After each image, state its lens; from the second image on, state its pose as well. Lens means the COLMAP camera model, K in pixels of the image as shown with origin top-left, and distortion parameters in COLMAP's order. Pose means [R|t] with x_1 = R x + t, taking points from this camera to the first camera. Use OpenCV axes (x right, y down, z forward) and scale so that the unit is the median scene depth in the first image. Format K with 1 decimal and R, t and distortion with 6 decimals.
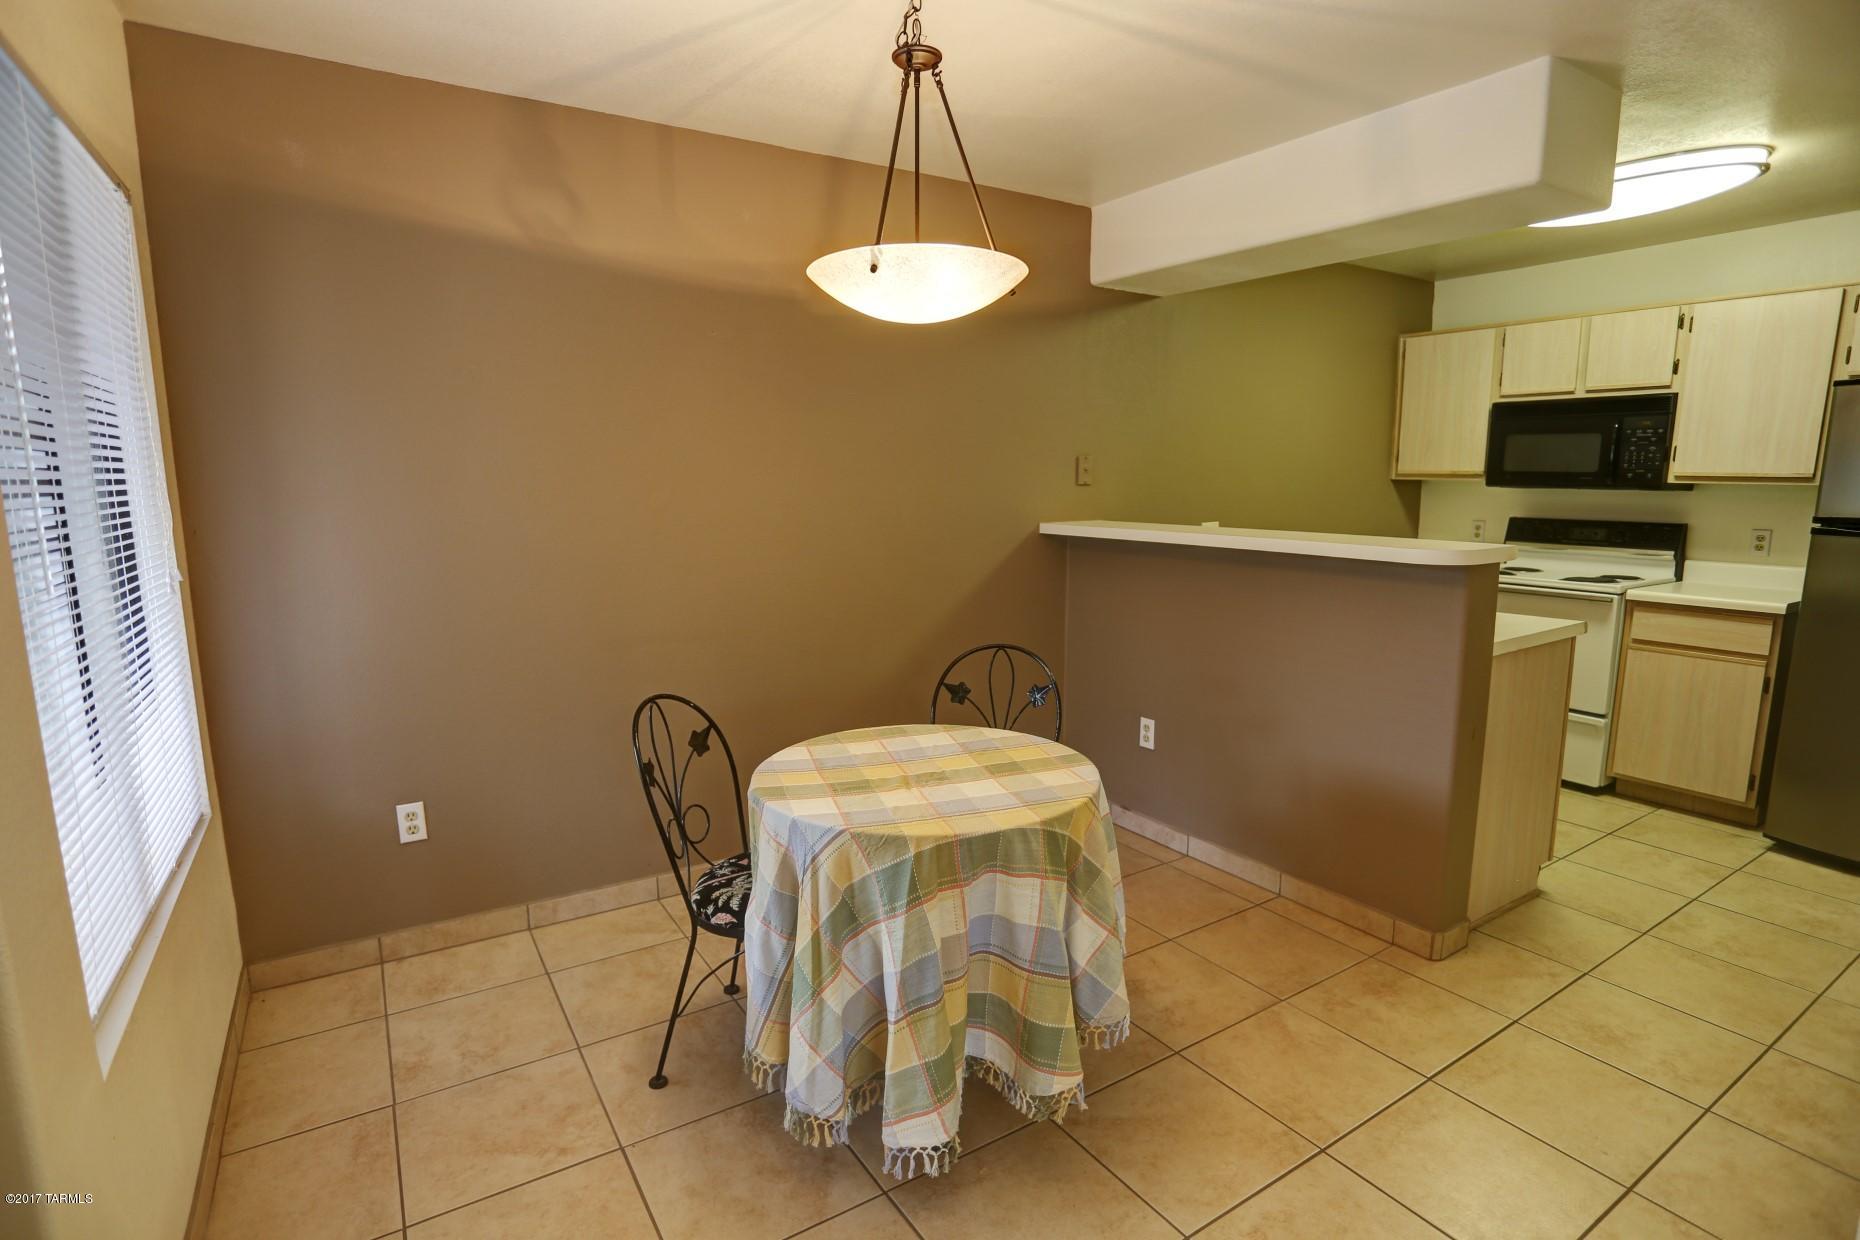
lens RADIAL K [[923.6, 0, 933.8], [0, 923.6, 625.3], [0, 0, 1]] dist [-0.079007, 0.035786]
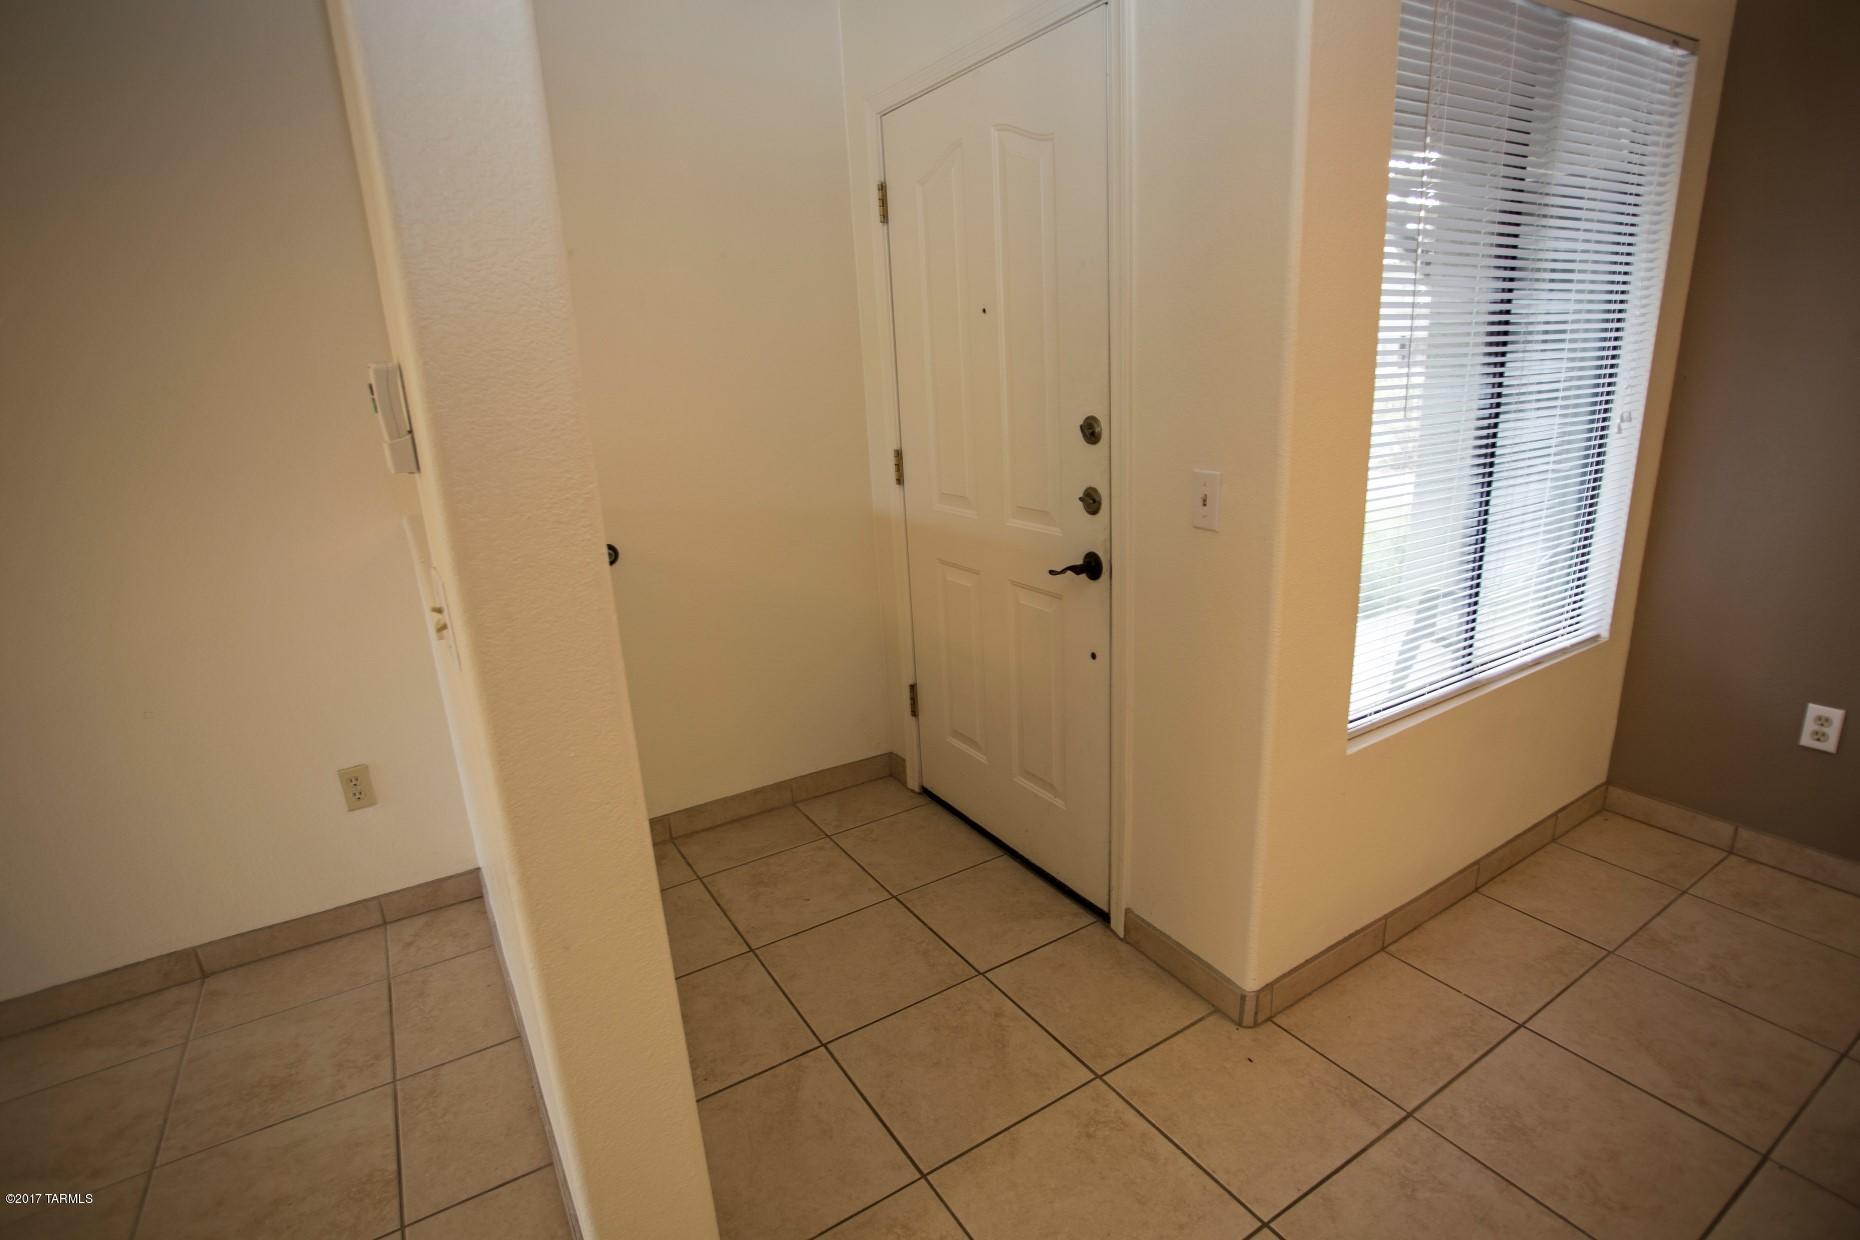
lens RADIAL K [[923.6, 0, 933.8], [0, 923.6, 625.3], [0, 0, 1]] dist [-0.079007, 0.035786]
pose [[-0.014386, 0.282733, -0.959091, 0.164973], [-0.114740, 0.952387, 0.282478, -0.013054], [0.993291, 0.114110, 0.018740, 0.092133]]
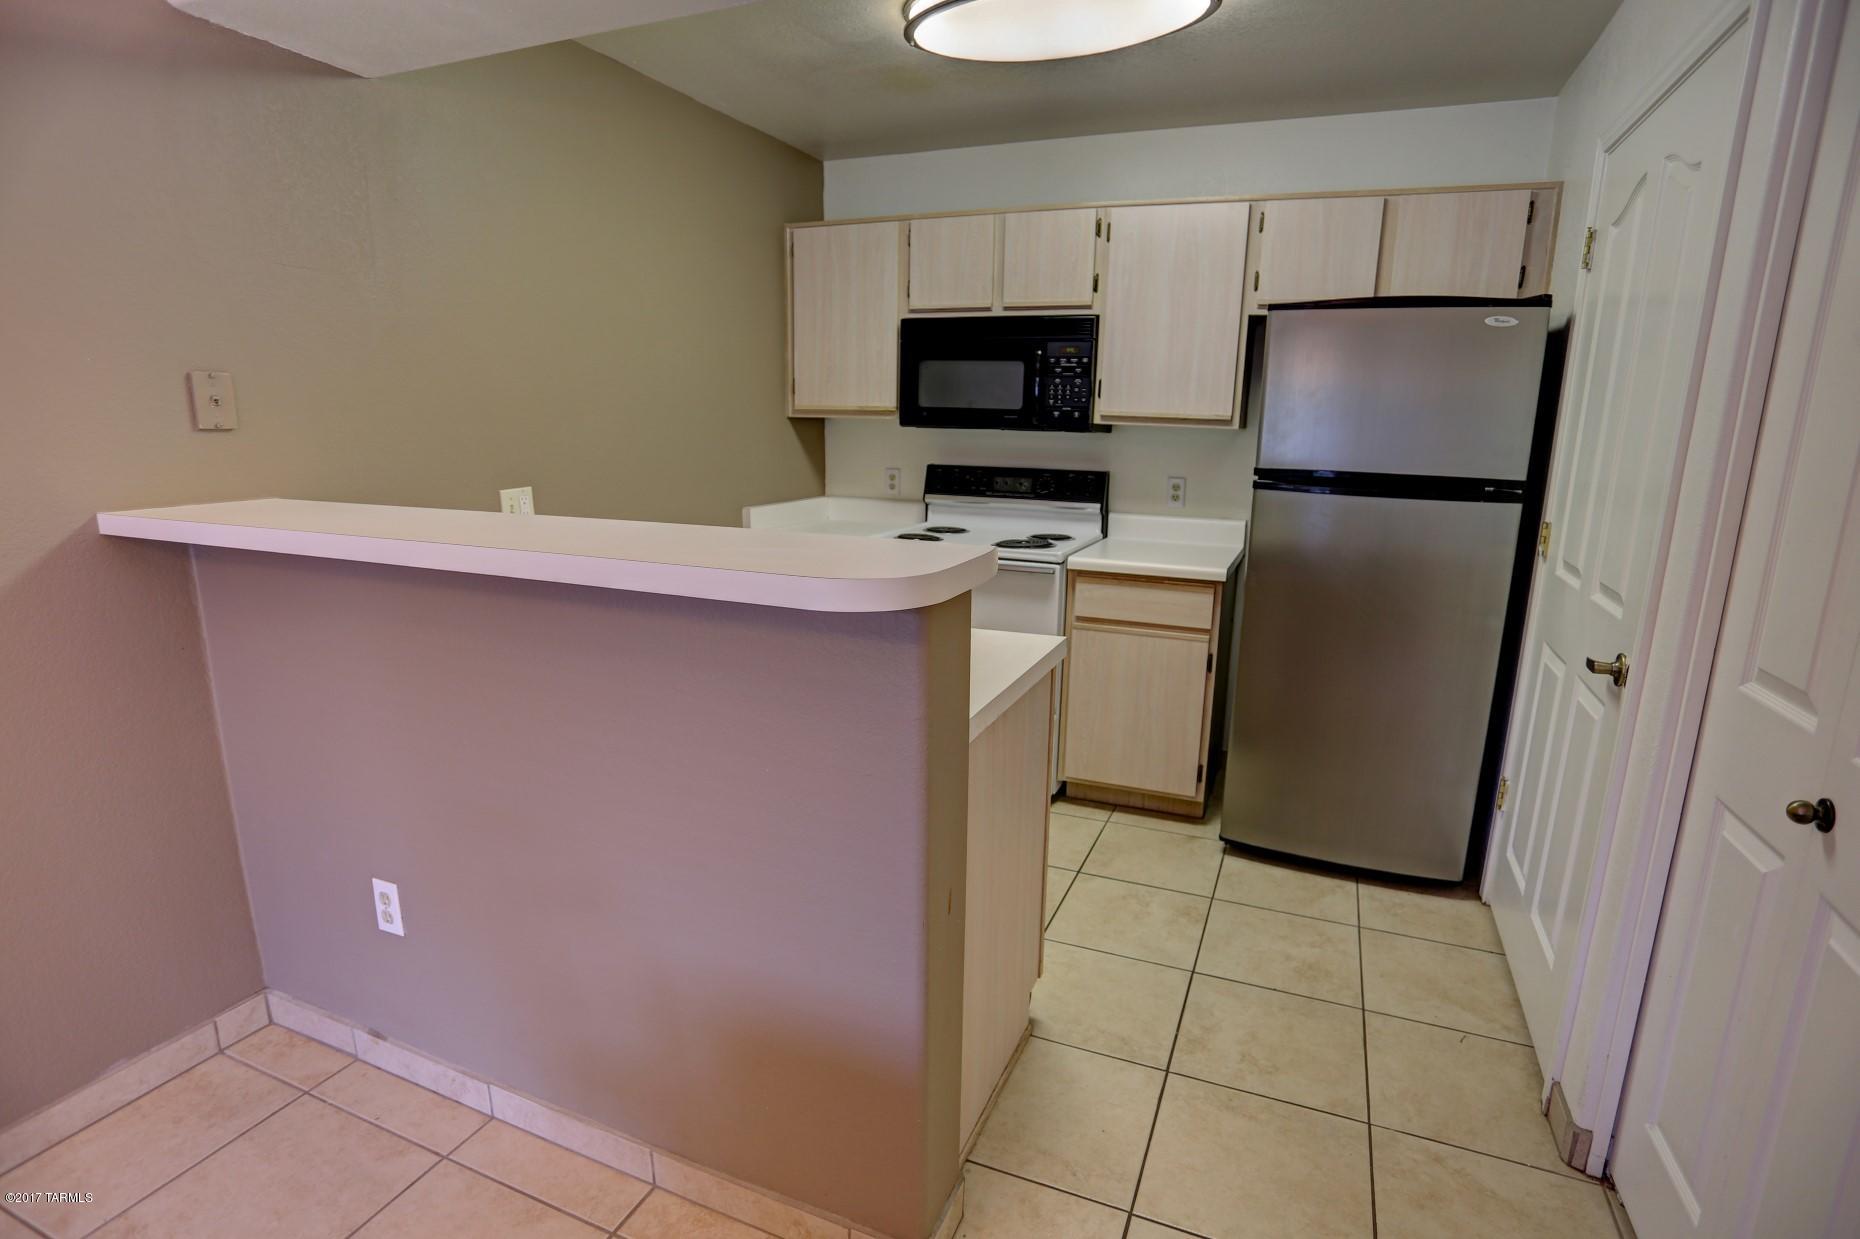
lens RADIAL K [[923.6, 0, 933.8], [0, 923.6, 624.8], [0, 0, 1]] dist [-0.079007, 0.035786]
pose [[0.823446, -0.109731, 0.556683, 0.221284], [0.072807, 0.993445, 0.088127, -0.065888], [-0.562704, -0.032037, 0.826038, 0.404715]]
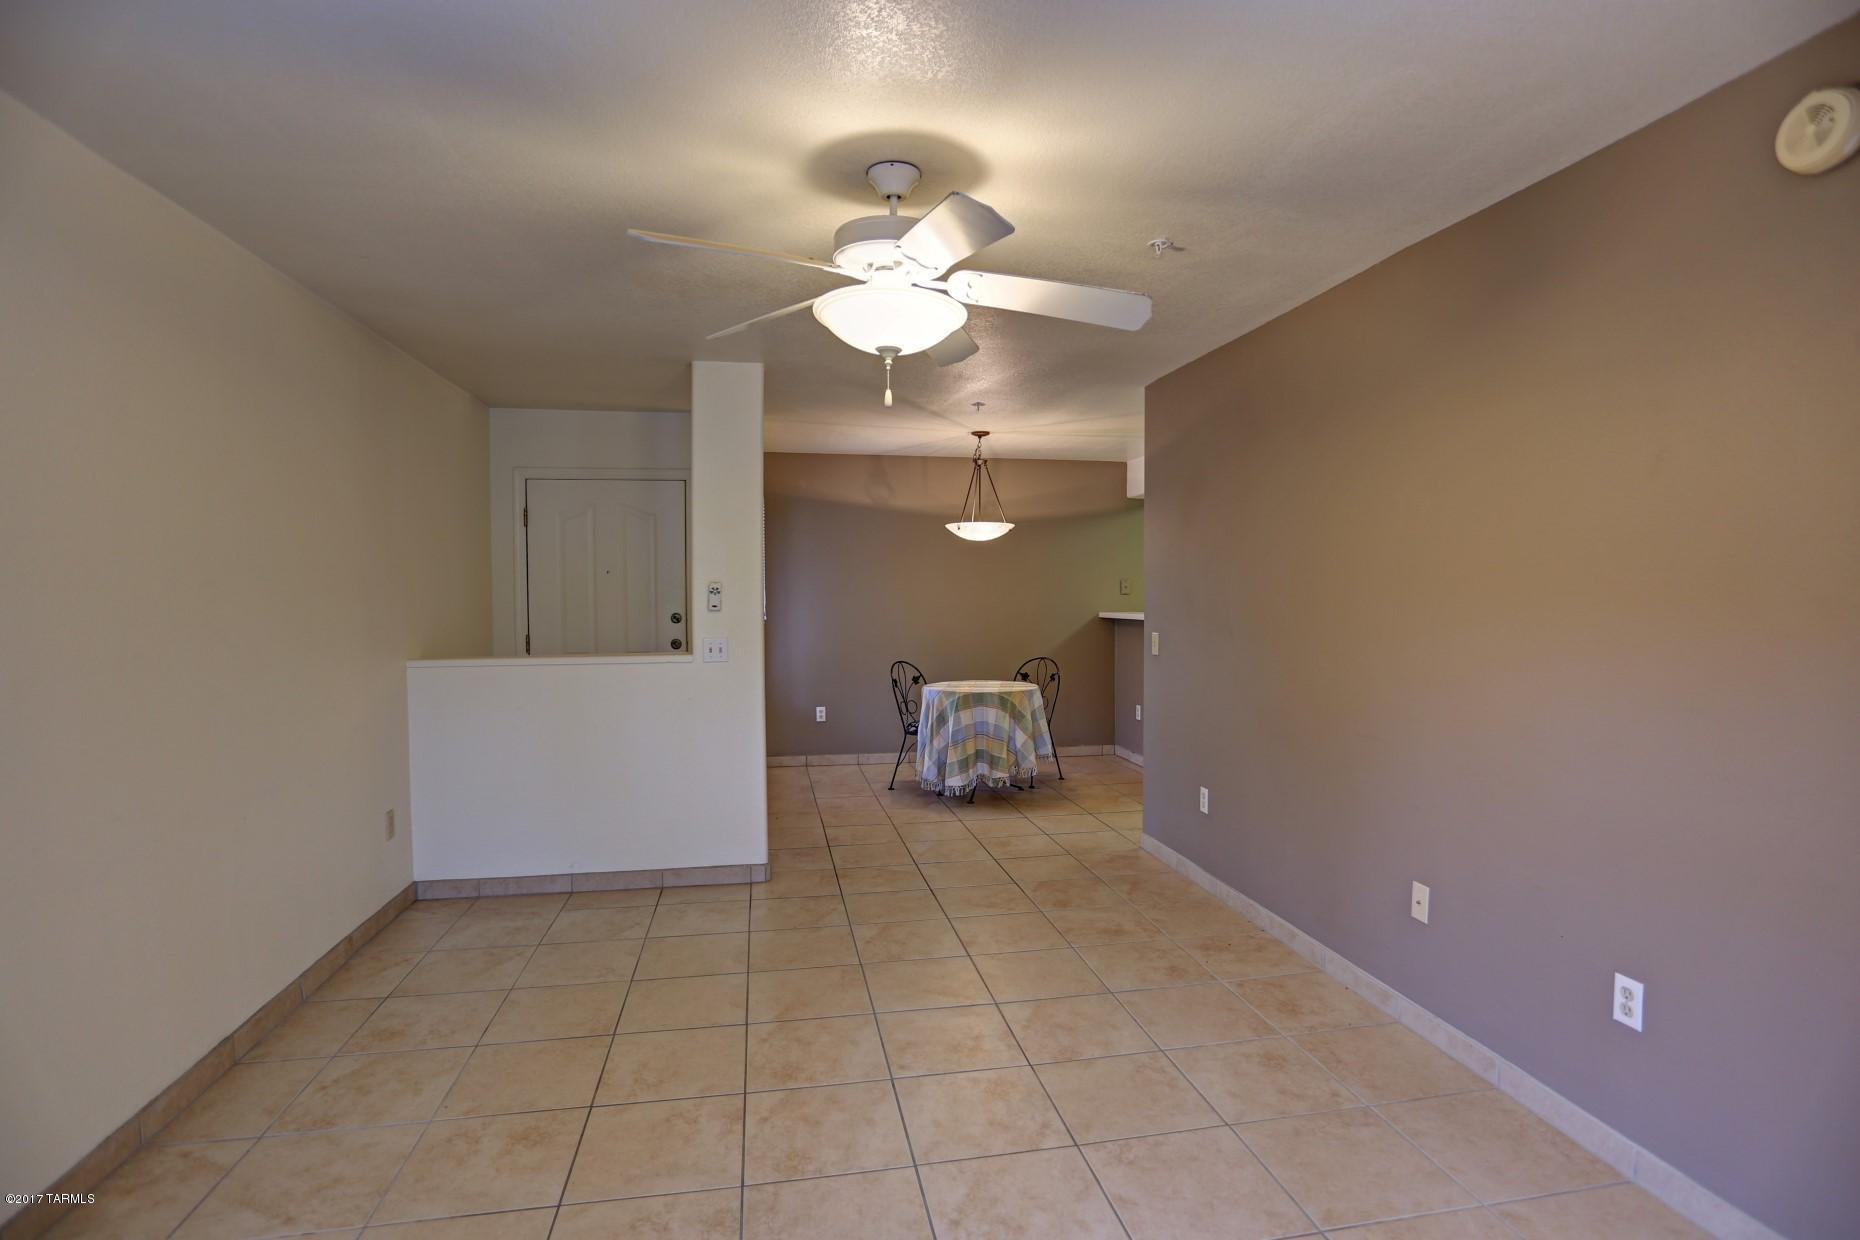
lens RADIAL K [[923.6, 0, 933.8], [0, 923.6, 625.3], [0, 0, 1]] dist [-0.079007, 0.035786]
pose [[0.927245, 0.015061, -0.374152, 0.575070], [-0.061411, 0.991778, -0.112270, 0.182537], [0.369385, 0.127078, 0.920546, -1.092978]]
